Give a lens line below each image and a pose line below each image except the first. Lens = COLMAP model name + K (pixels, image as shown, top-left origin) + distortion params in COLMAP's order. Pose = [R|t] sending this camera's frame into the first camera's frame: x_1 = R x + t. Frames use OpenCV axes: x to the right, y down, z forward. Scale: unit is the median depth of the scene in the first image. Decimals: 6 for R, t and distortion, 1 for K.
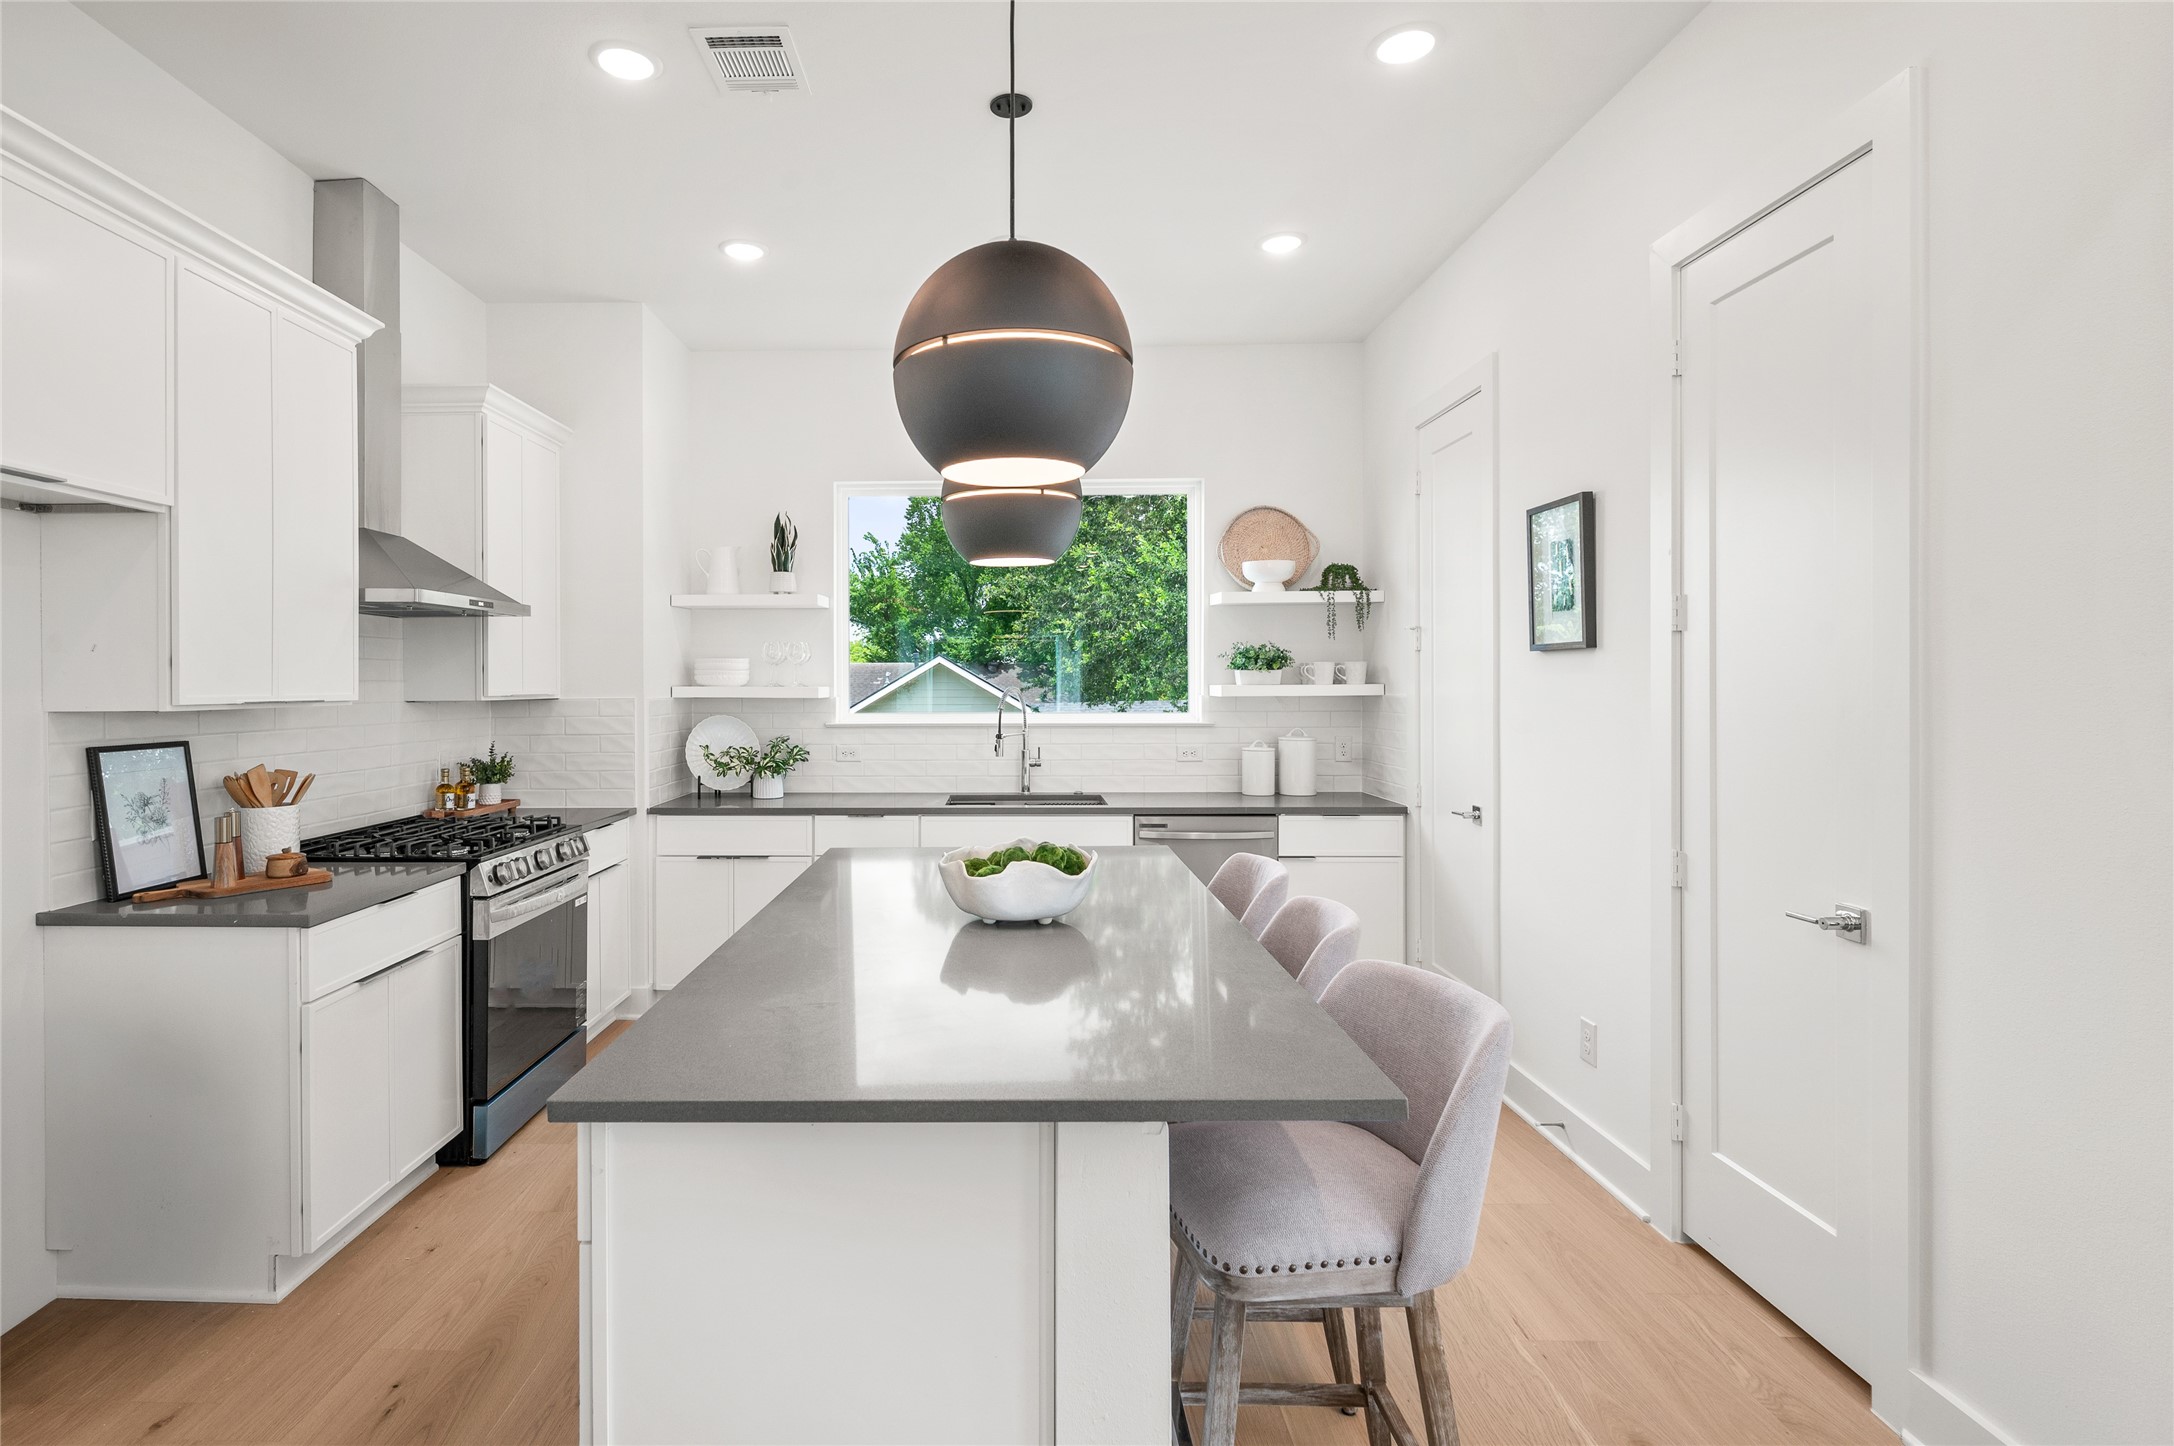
lens RADIAL K [[1048.9, 0, 1045.2], [0, 1048.9, 678.0], [0, 0, 1]] dist [-0.001004, -0.000617]
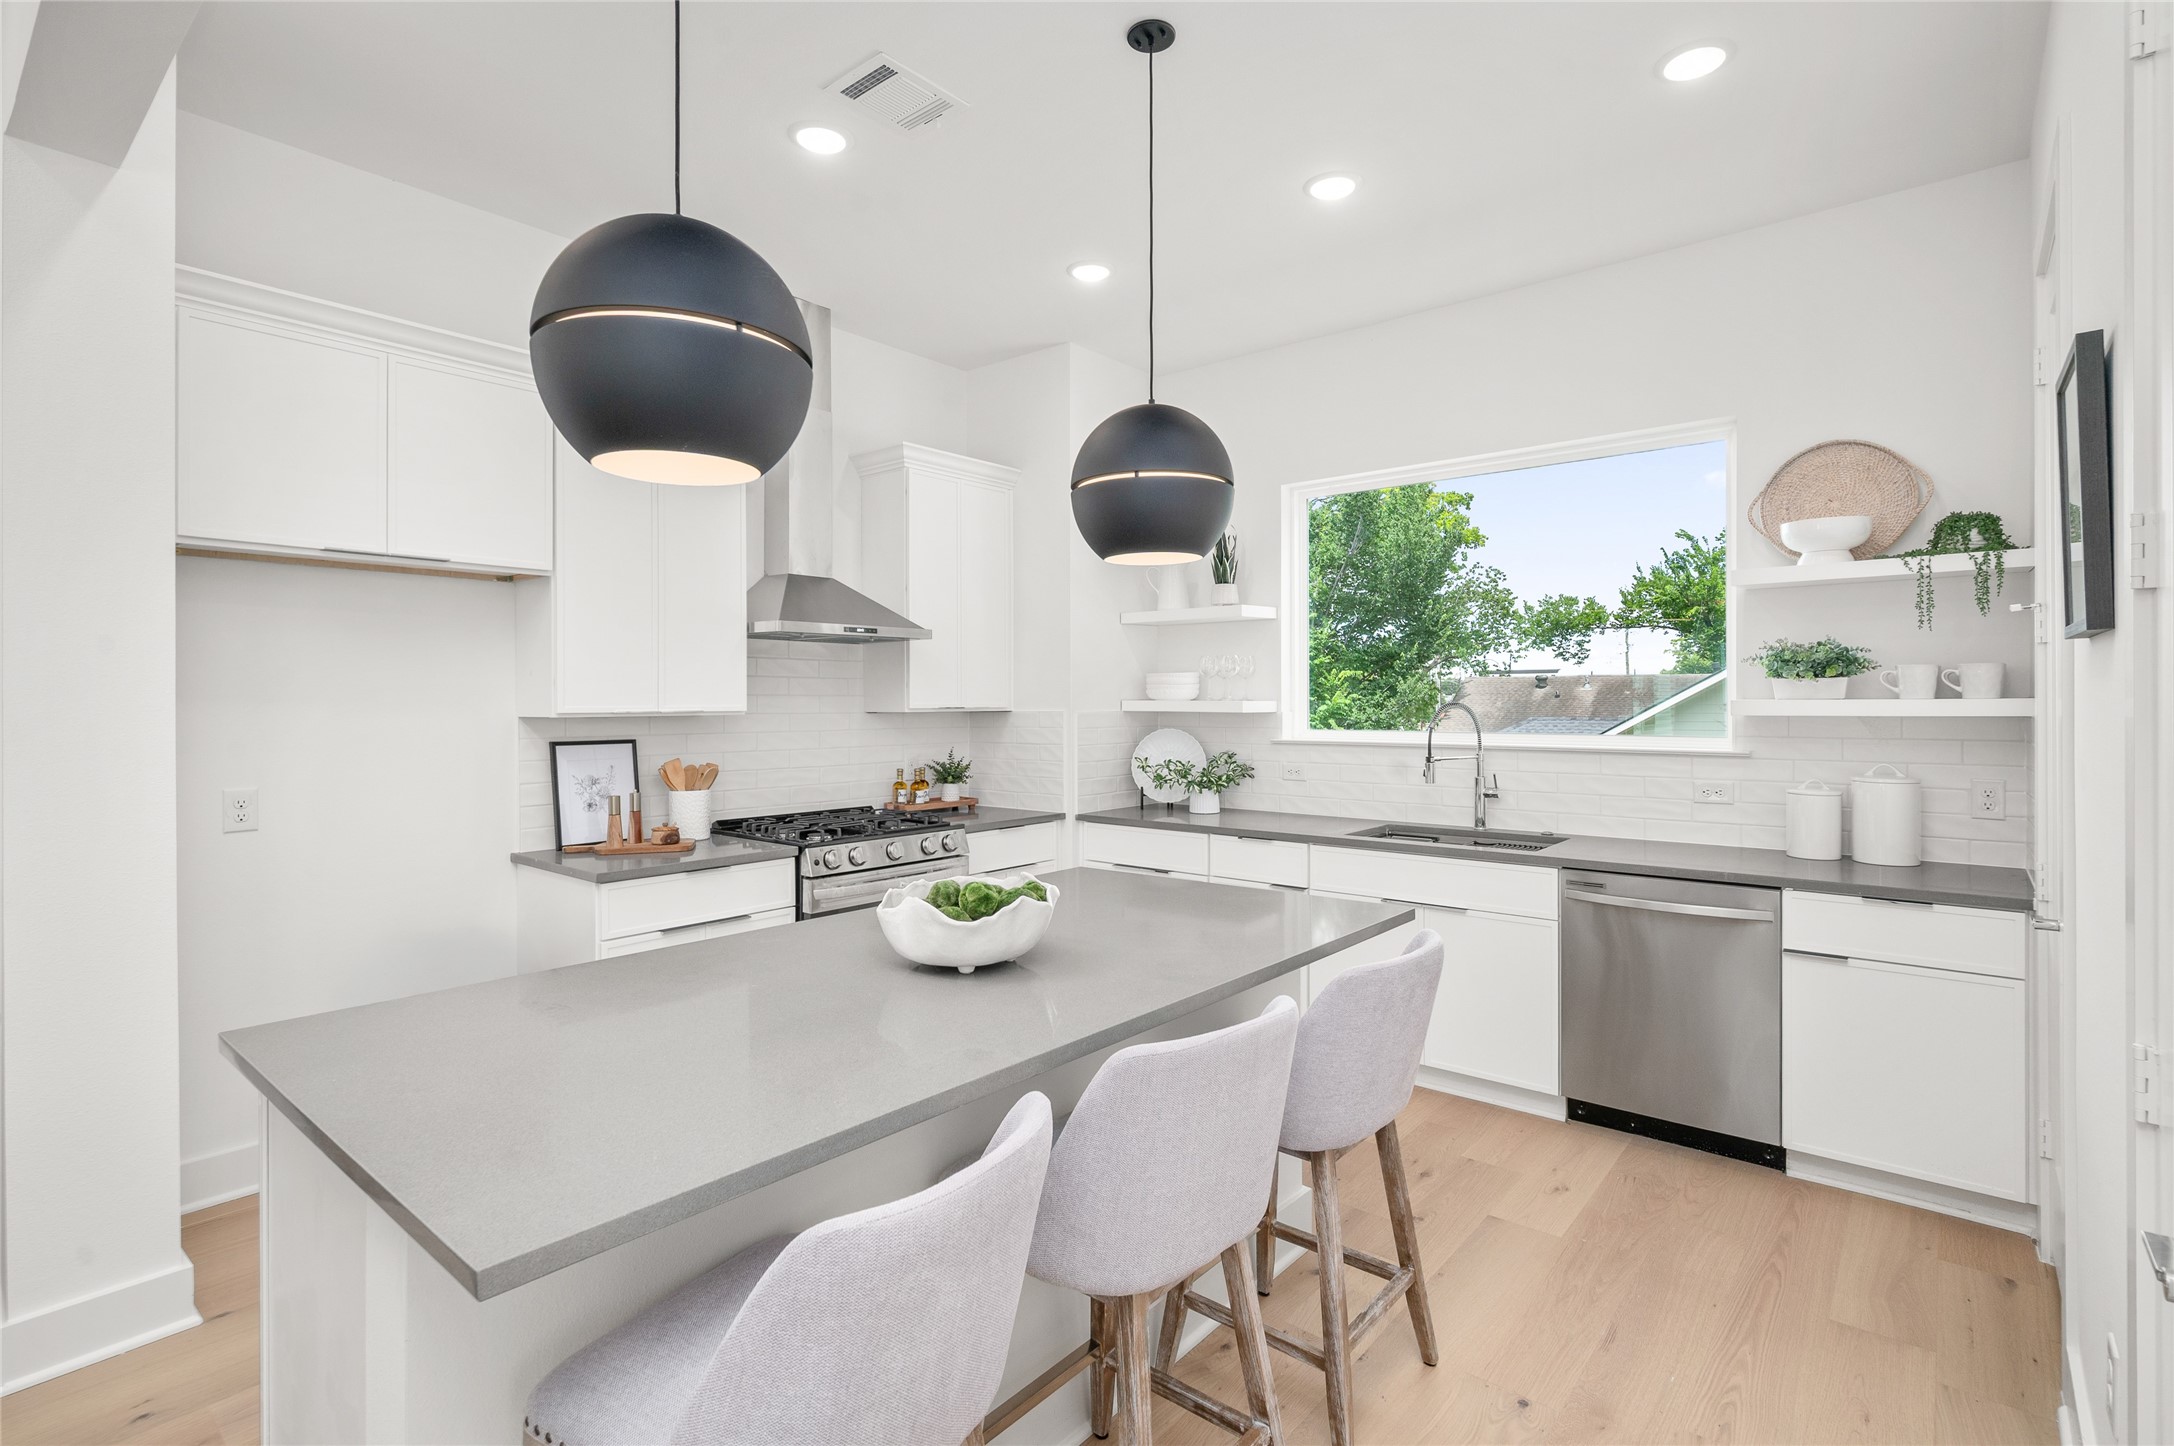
lens RADIAL K [[1048.9, 0, 1119.3], [0, 1048.9, 701.2], [0, 0, 1]] dist [-0.001004, -0.000617]
pose [[0.778836, 0.001776, -0.627225, 0.294367], [0.003257, 0.999971, 0.006875, 0.001429], [0.627219, -0.007398, 0.778808, 0.178157]]
